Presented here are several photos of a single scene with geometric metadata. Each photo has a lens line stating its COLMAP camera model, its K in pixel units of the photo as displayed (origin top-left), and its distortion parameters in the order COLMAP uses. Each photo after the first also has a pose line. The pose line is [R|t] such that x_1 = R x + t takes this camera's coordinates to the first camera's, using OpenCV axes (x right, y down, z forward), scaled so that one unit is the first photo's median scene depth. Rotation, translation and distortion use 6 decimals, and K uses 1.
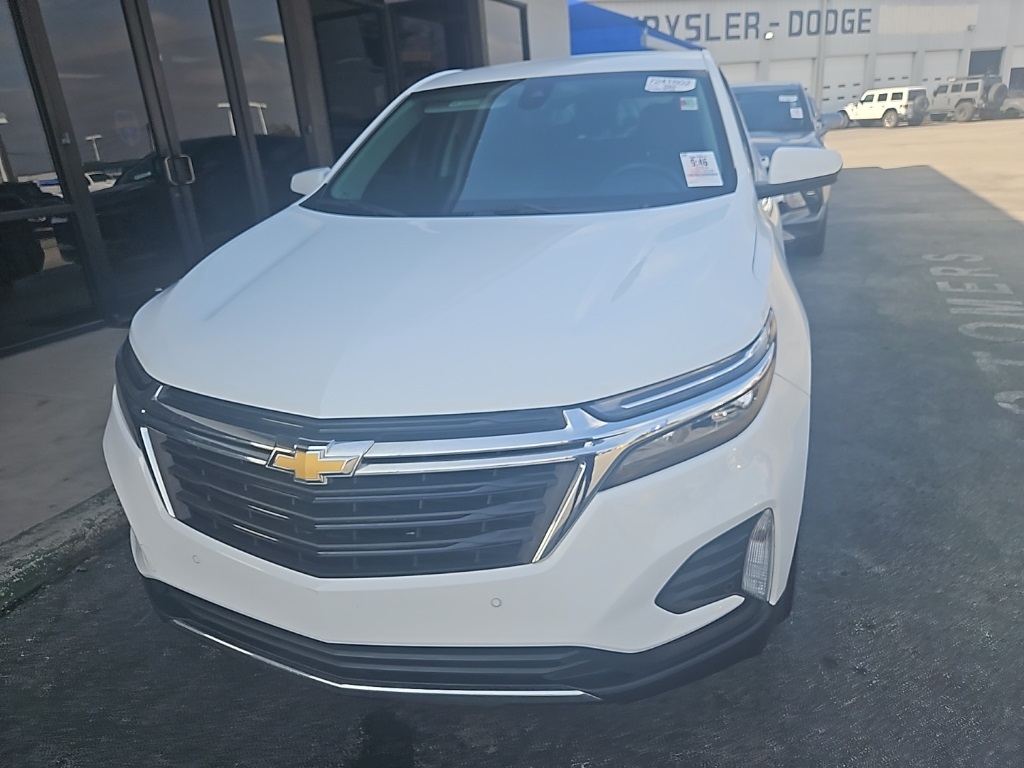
lens RADIAL K [[694.7, 0, 490.7], [0, 694.7, 386.2], [0, 0, 1]] dist [0.072019, -0.071107]
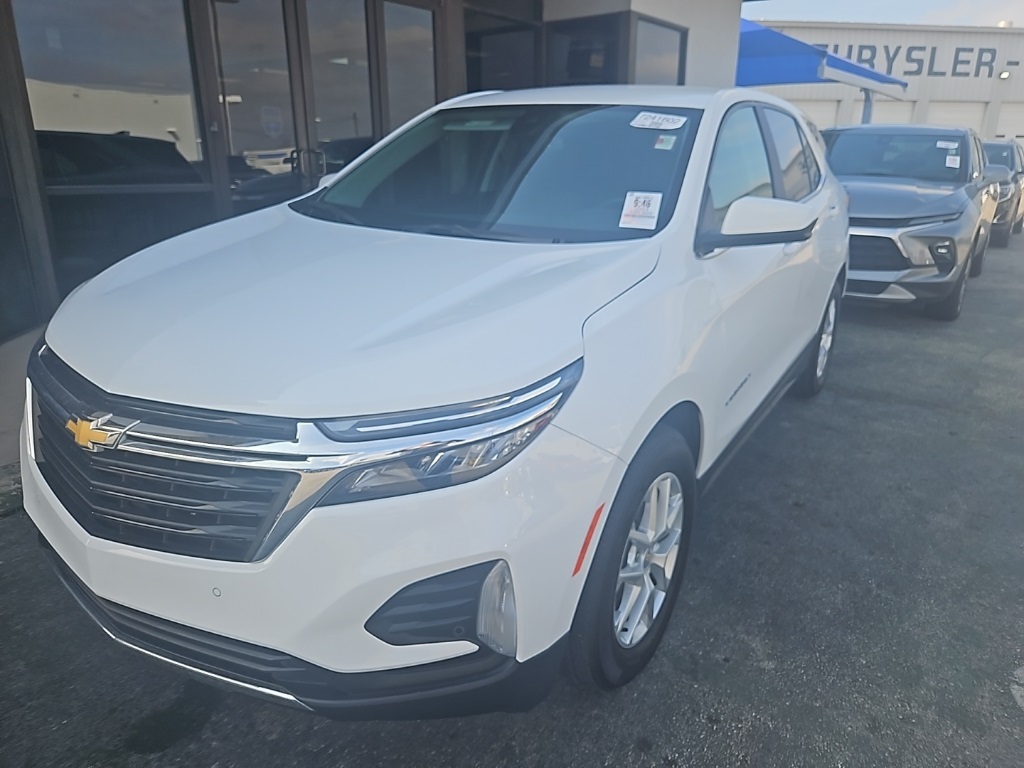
lens RADIAL K [[690.2, 0, 512.0], [0, 690.2, 384.0], [0, 0, 1]] dist [0.068781, -0.065564]
pose [[0.962235, 0.159940, -0.220279, 0.295539], [-0.163690, 0.986511, 0.001242, -0.035353], [0.217506, 0.034863, 0.975436, 0.028195]]
